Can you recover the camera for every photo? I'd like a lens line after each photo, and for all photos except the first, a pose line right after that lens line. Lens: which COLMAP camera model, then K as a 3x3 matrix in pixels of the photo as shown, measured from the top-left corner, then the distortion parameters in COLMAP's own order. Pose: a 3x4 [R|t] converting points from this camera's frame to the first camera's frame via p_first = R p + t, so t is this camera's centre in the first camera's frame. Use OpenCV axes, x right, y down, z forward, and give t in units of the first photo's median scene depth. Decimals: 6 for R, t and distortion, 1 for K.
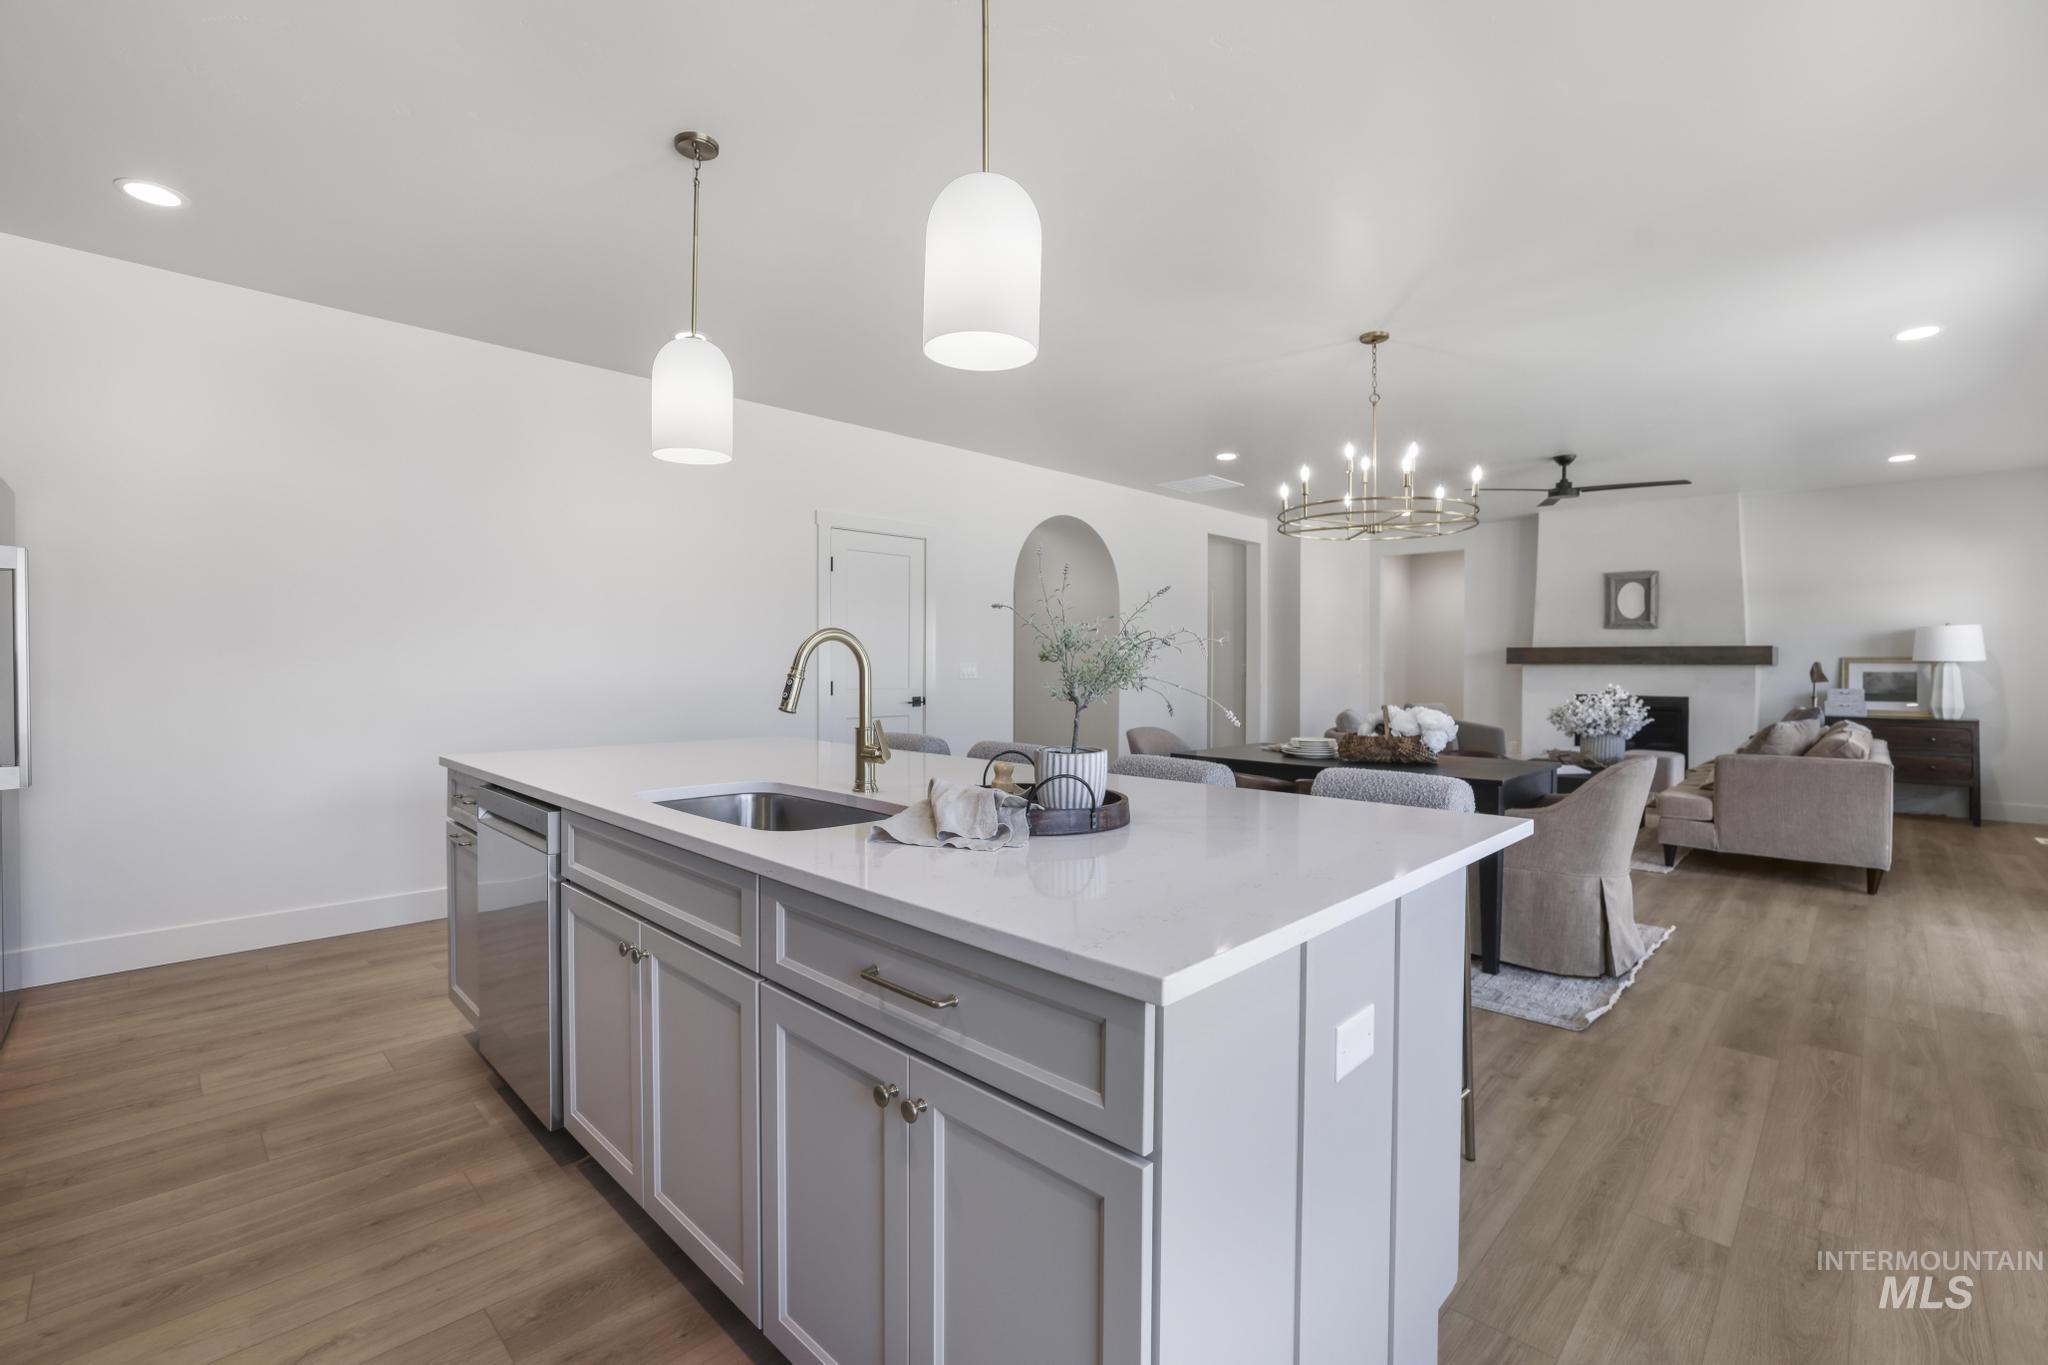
lens RADIAL K [[902.0, 0, 1012.0], [0, 902.0, 671.9], [0, 0, 1]] dist [-0.055597, 0.022784]
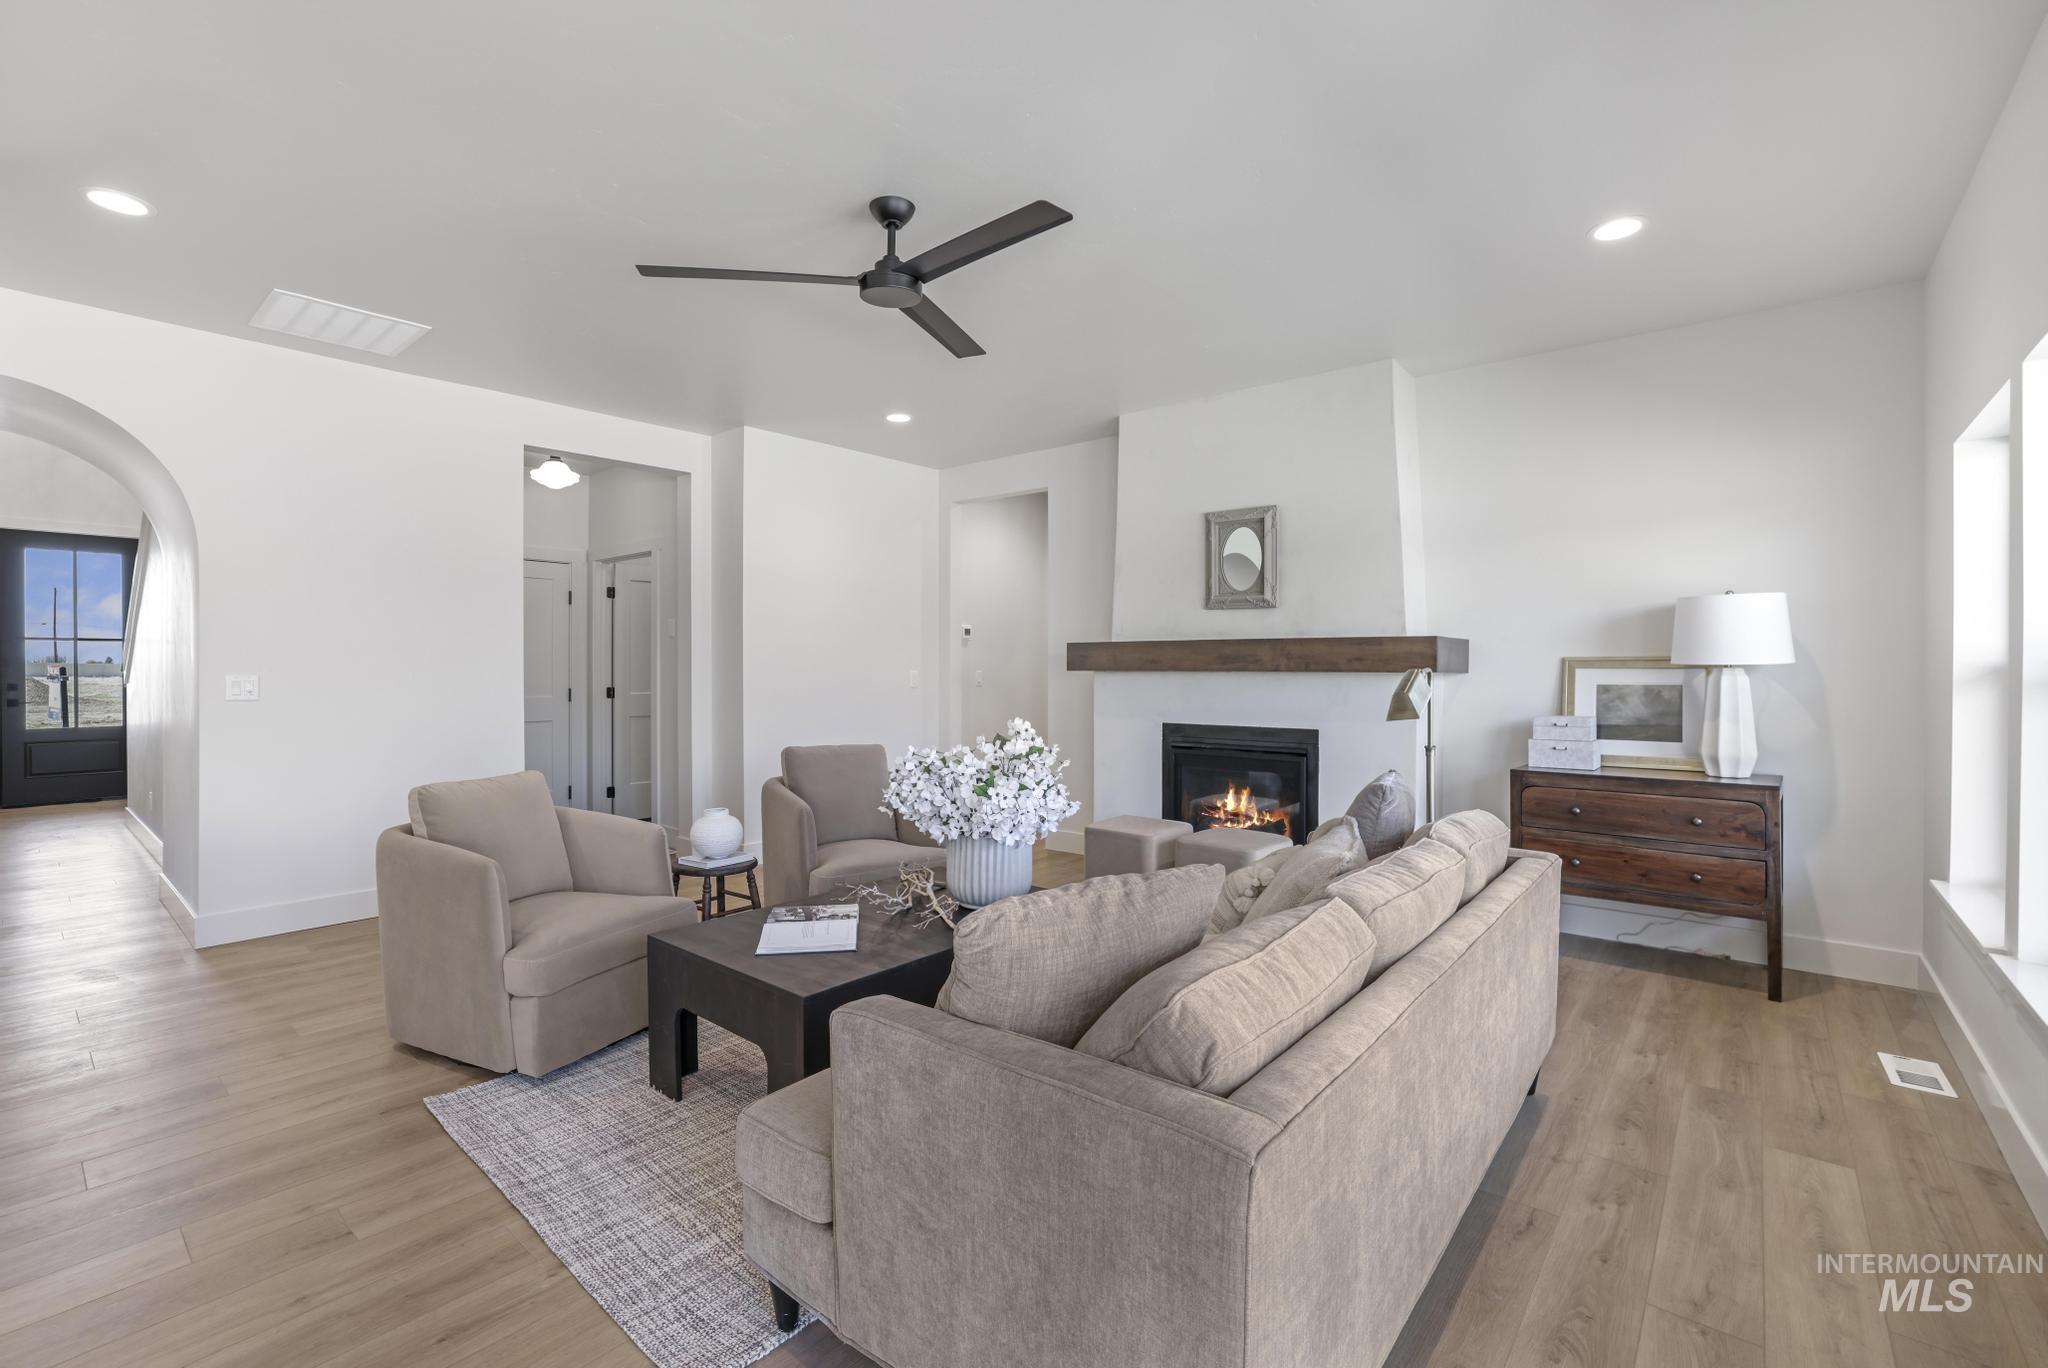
lens RADIAL K [[902.0, 0, 1012.0], [0, 902.0, 673.4], [0, 0, 1]] dist [-0.055597, 0.022784]
pose [[0.995308, -0.001385, 0.096752, 0.569085], [0.001715, 0.999993, -0.003322, -0.005684], [-0.096747, 0.003472, 0.995303, 0.496708]]
